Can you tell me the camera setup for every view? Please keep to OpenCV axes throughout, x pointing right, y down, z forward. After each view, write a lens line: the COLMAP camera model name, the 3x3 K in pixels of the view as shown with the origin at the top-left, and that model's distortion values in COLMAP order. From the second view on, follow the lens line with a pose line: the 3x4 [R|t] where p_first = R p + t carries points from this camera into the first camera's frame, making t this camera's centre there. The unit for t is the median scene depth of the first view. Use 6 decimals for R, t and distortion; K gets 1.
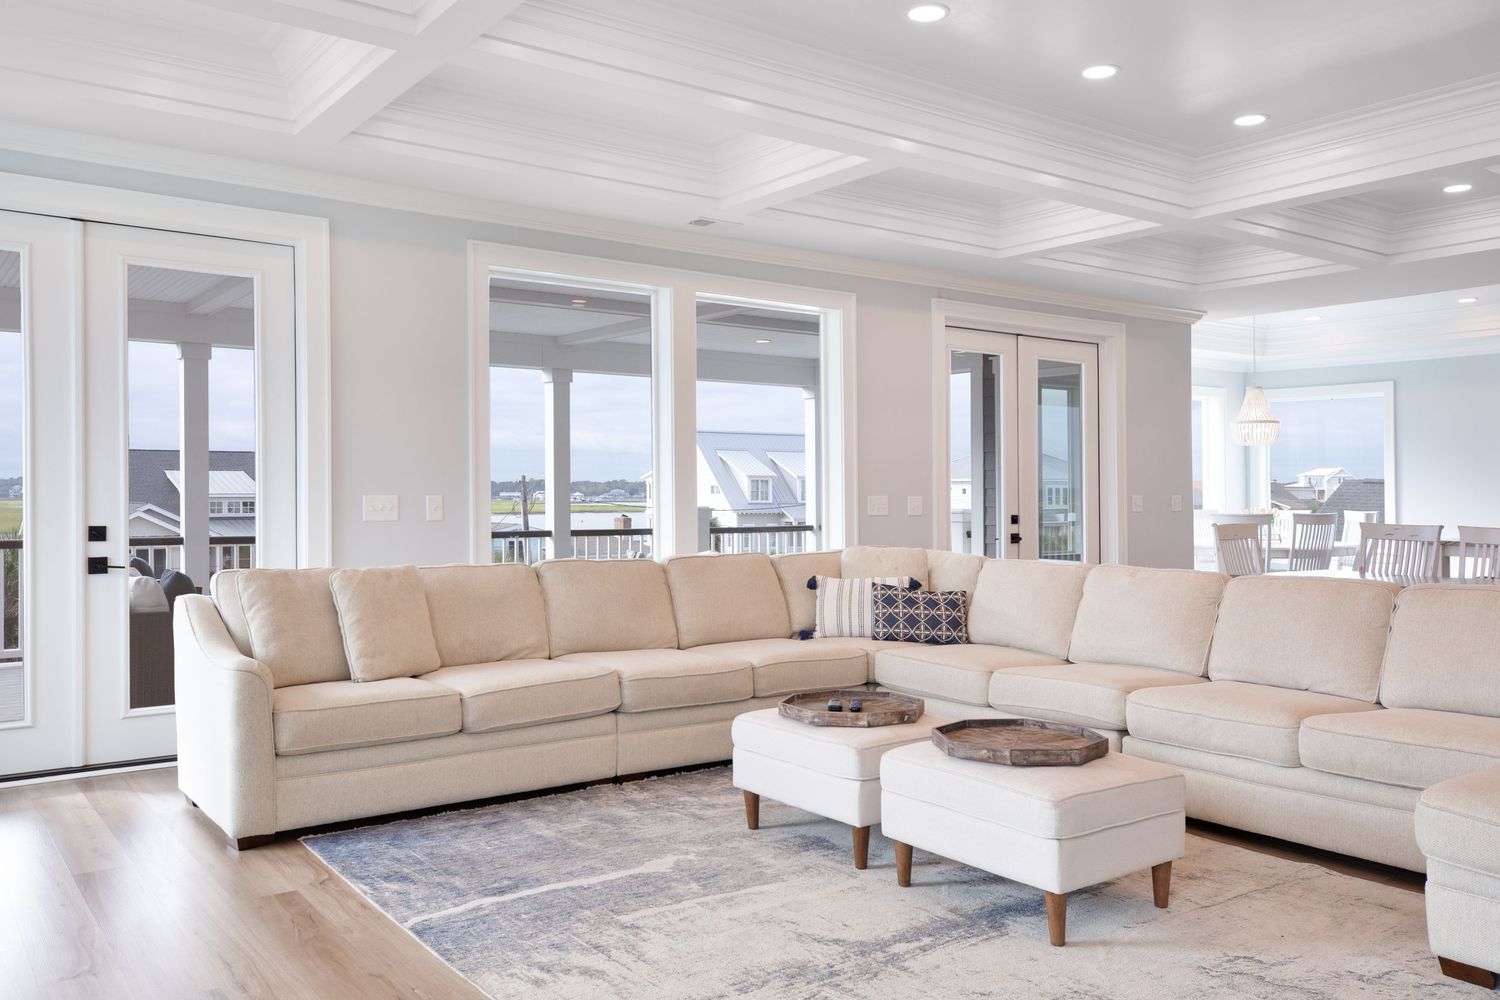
lens RADIAL K [[1187.4, 0, 745.9], [0, 1187.4, 496.3], [0, 0, 1]] dist [0.061302, 0.000982]
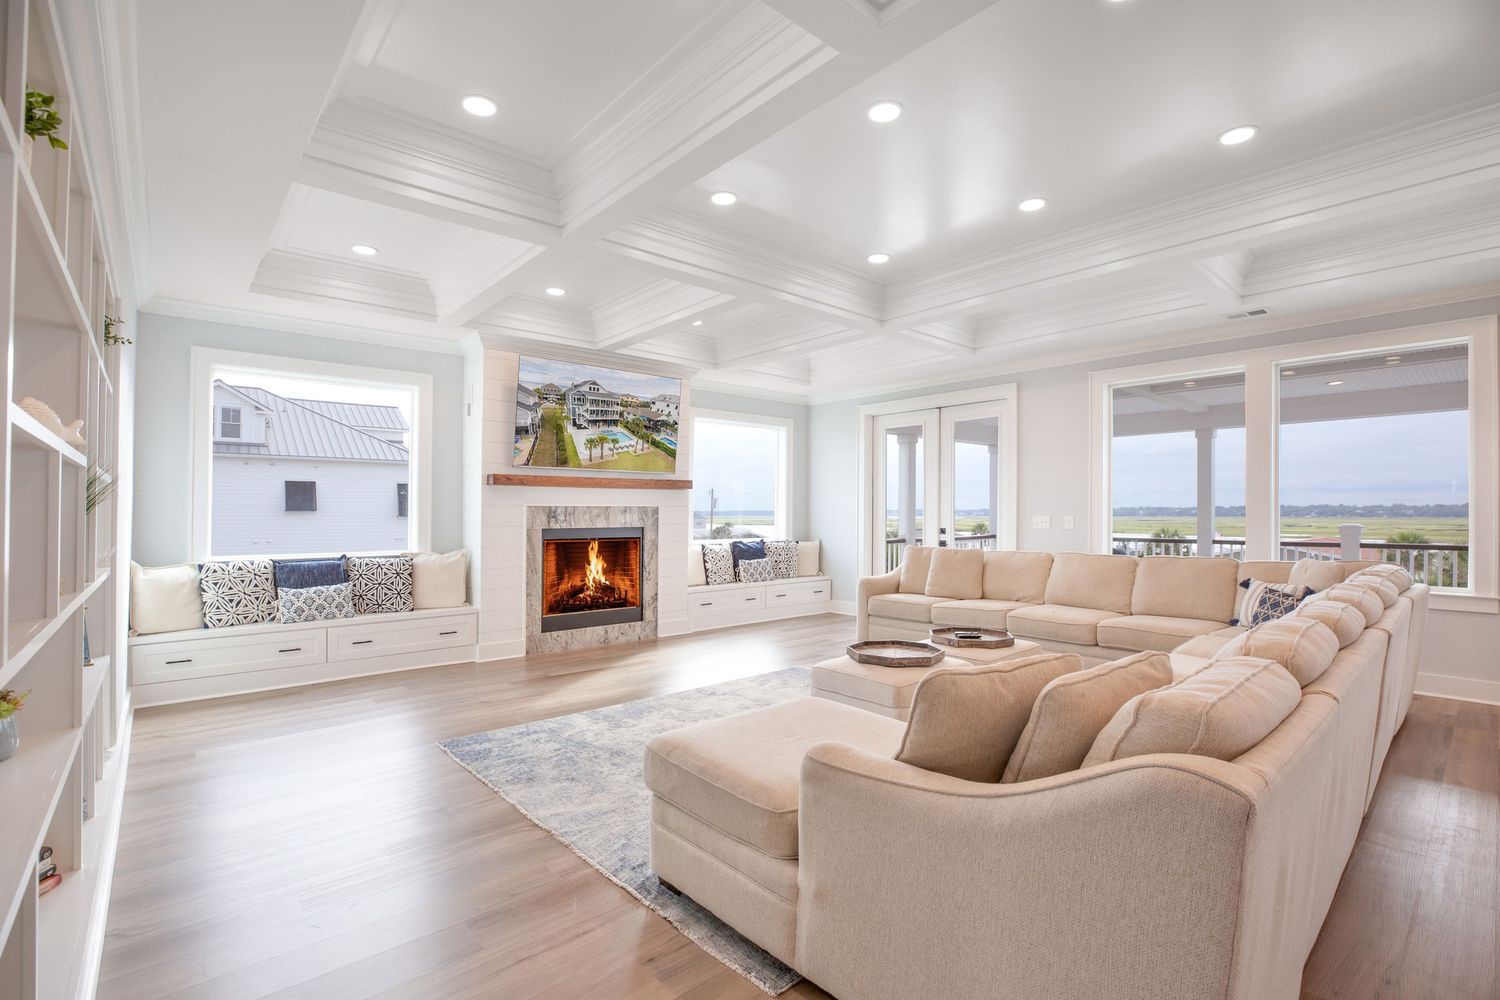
lens RADIAL K [[678.4, 0, 758.5], [0, 678.4, 507.7], [0, 0, 1]] dist [0.005249, 0.000546]
pose [[0.096750, -0.013969, -0.995211, 0.757614], [0.001851, 0.999902, -0.013855, 0.000654], [0.995307, -0.000502, 0.096766, 0.431440]]
